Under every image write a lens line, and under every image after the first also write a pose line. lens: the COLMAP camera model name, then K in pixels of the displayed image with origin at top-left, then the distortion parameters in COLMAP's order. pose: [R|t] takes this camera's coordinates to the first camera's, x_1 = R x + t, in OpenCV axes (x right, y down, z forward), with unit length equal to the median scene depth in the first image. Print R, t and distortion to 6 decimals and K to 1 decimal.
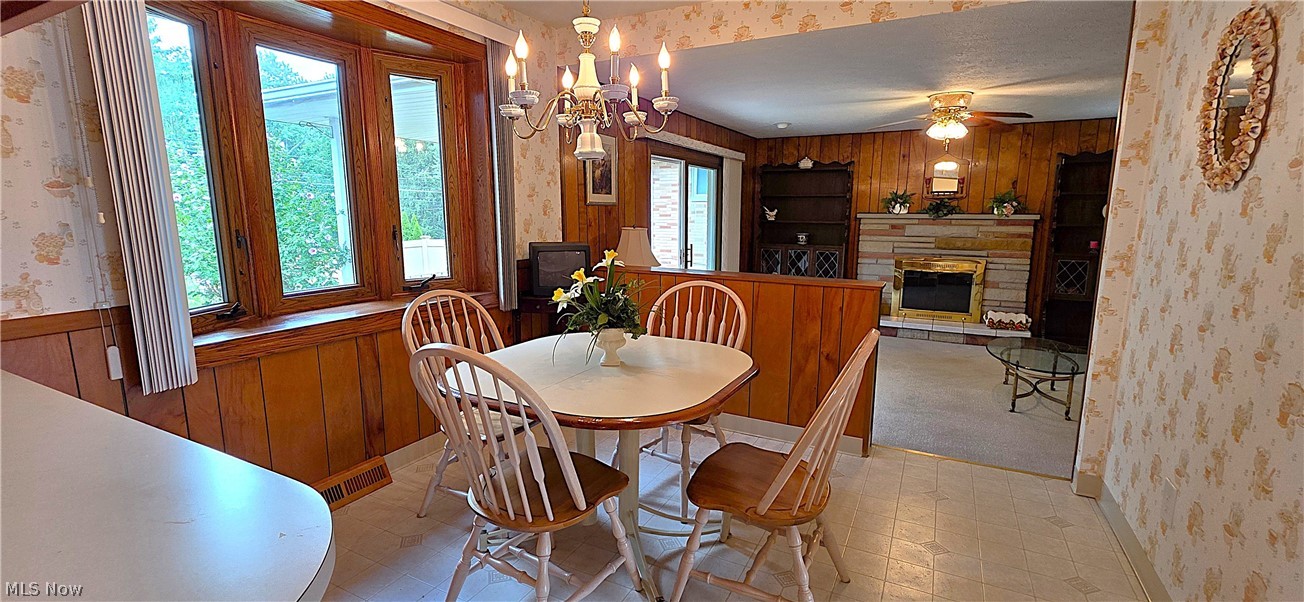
lens RADIAL K [[564.5, 0, 652.0], [0, 564.5, 301.0], [0, 0, 1]] dist [-0.001970, -0.000172]
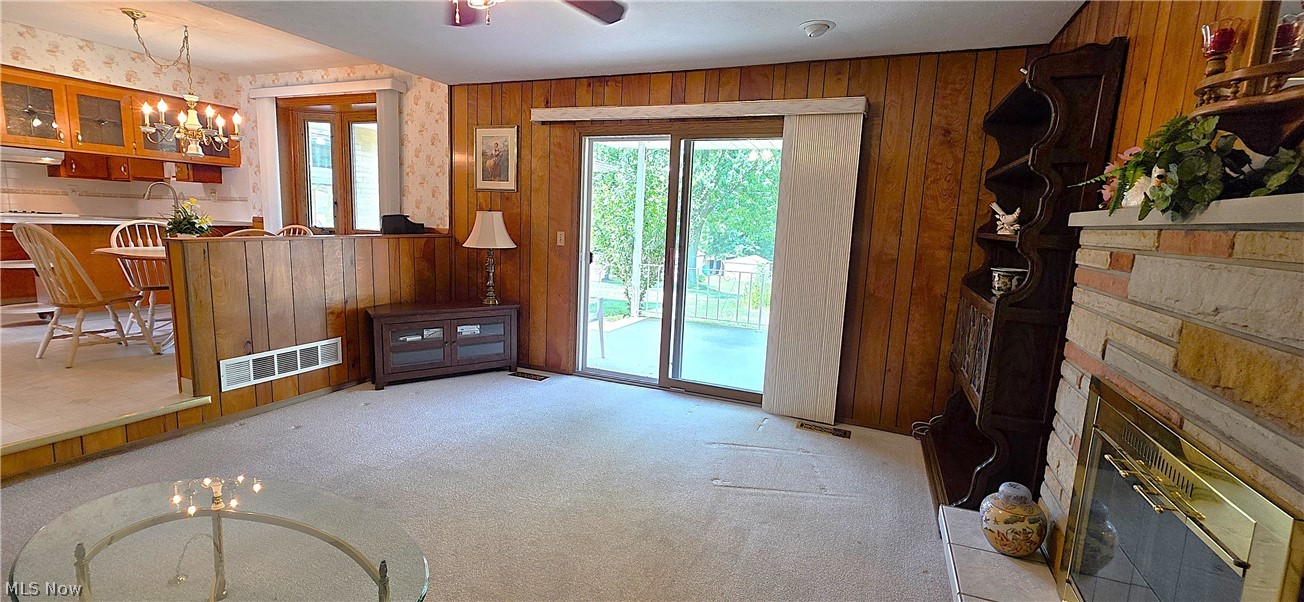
lens RADIAL K [[564.5, 0, 652.0], [0, 564.5, 301.0], [0, 0, 1]] dist [-0.001970, -0.000172]
pose [[0.094344, 0.146309, -0.984730, 1.122998], [-0.203215, 0.971145, 0.124821, -0.166569], [0.974578, 0.188336, 0.121354, 1.252130]]
